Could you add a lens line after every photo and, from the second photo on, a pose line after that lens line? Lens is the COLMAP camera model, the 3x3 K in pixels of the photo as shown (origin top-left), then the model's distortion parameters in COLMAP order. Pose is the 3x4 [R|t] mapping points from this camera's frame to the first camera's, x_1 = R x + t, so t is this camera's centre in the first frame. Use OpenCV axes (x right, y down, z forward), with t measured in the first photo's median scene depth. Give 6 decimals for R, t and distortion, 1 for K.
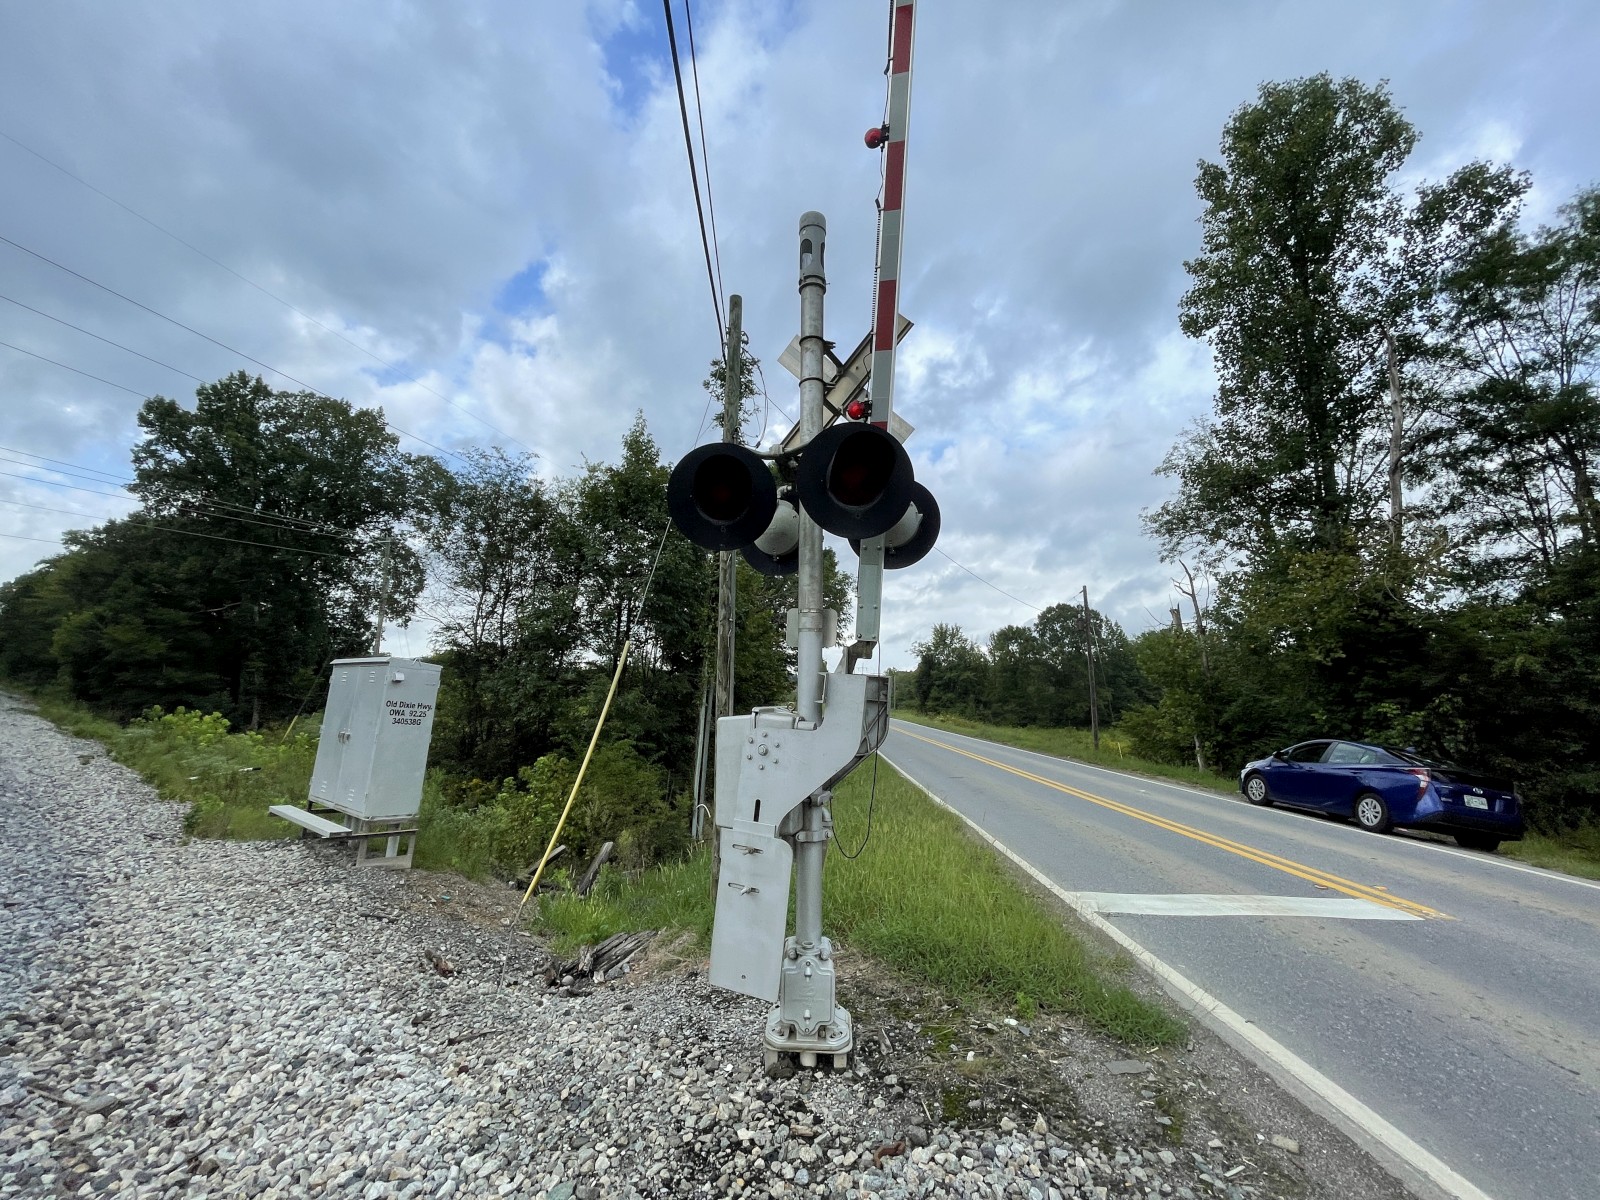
lens RADIAL K [[644.2, 0, 804.8], [0, 644.2, 602.2], [0, 0, 1]] dist [-0.002503, 0.000007]
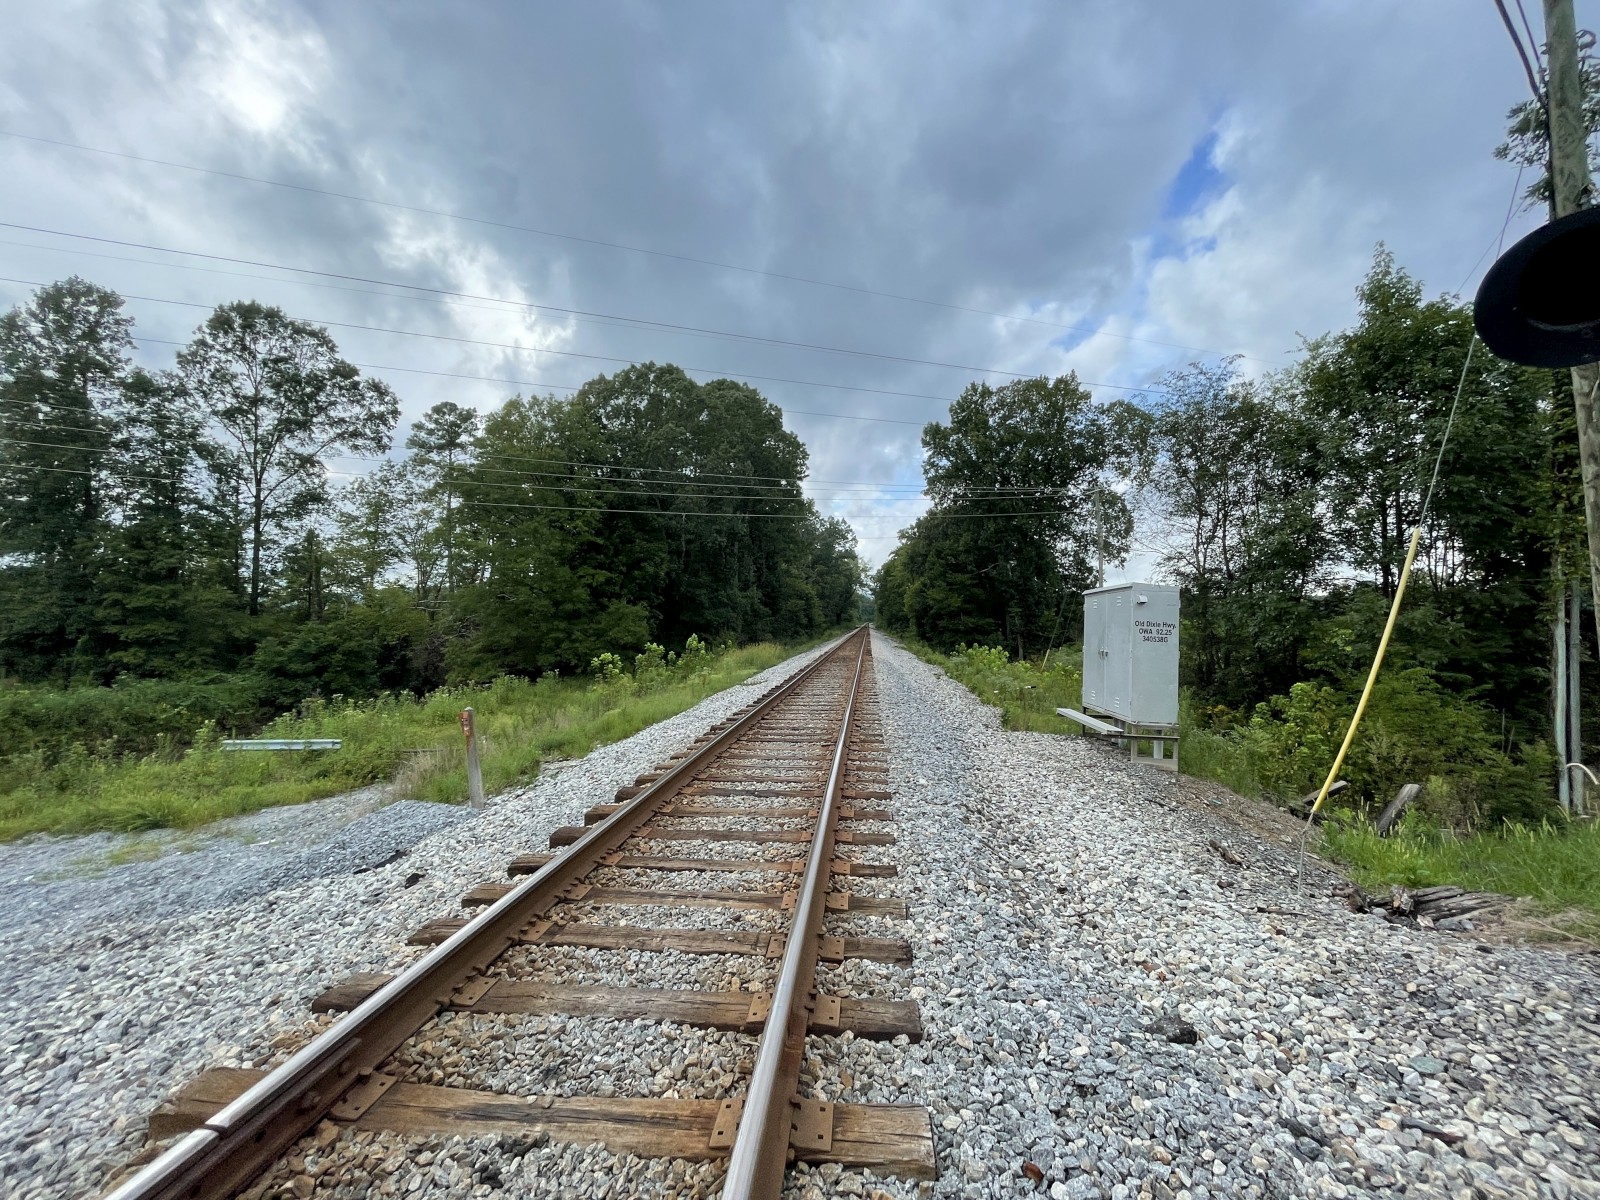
lens RADIAL K [[644.2, 0, 804.8], [0, 644.2, 602.2], [0, 0, 1]] dist [-0.002503, 0.000007]
pose [[0.525573, -0.069092, -0.847938, 0.000202], [0.151219, 0.988412, 0.013191, 0.007030], [0.837201, -0.135157, 0.529931, -0.025619]]
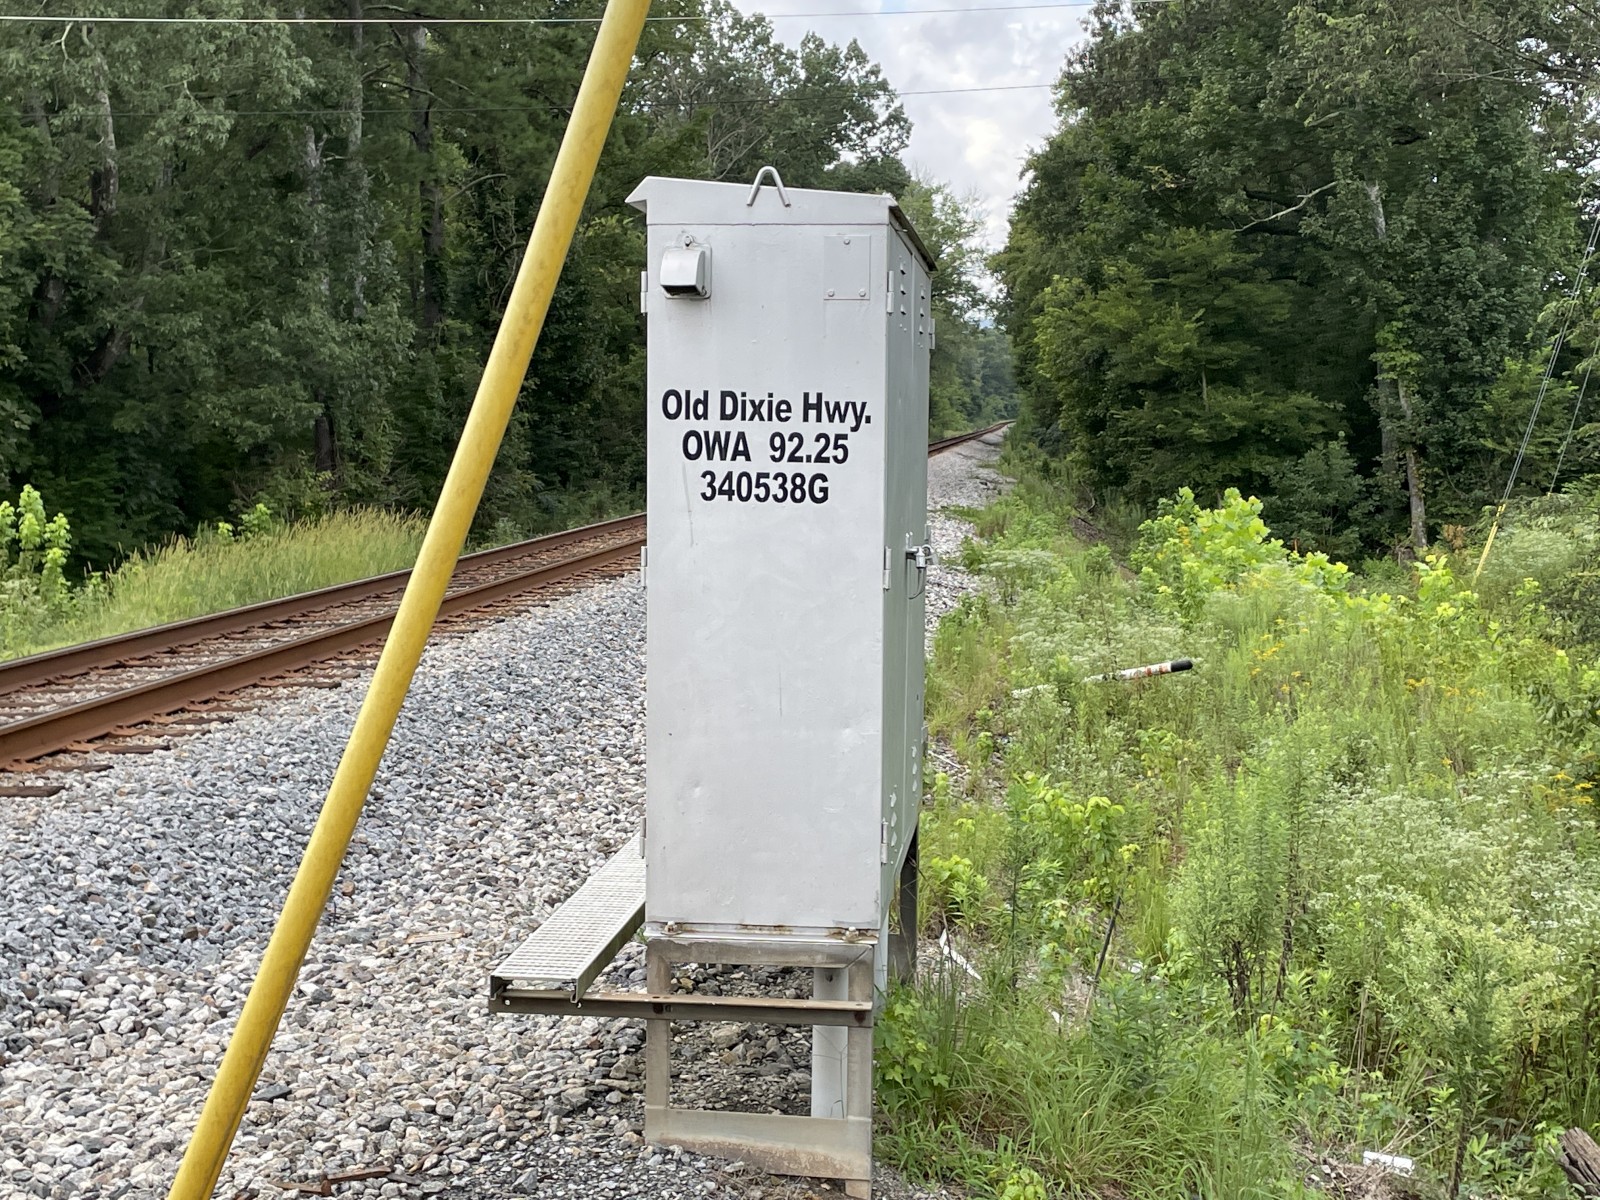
lens RADIAL K [[2287.3, 0, 800.0], [0, 2287.3, 600.0], [0, 0, 1]] dist [0.011563, 0.010226]
pose [[0.529414, 0.003321, -0.848357, -0.003012], [0.183784, 0.975797, 0.118510, 0.050662], [0.828217, -0.218655, 0.515990, 0.234162]]
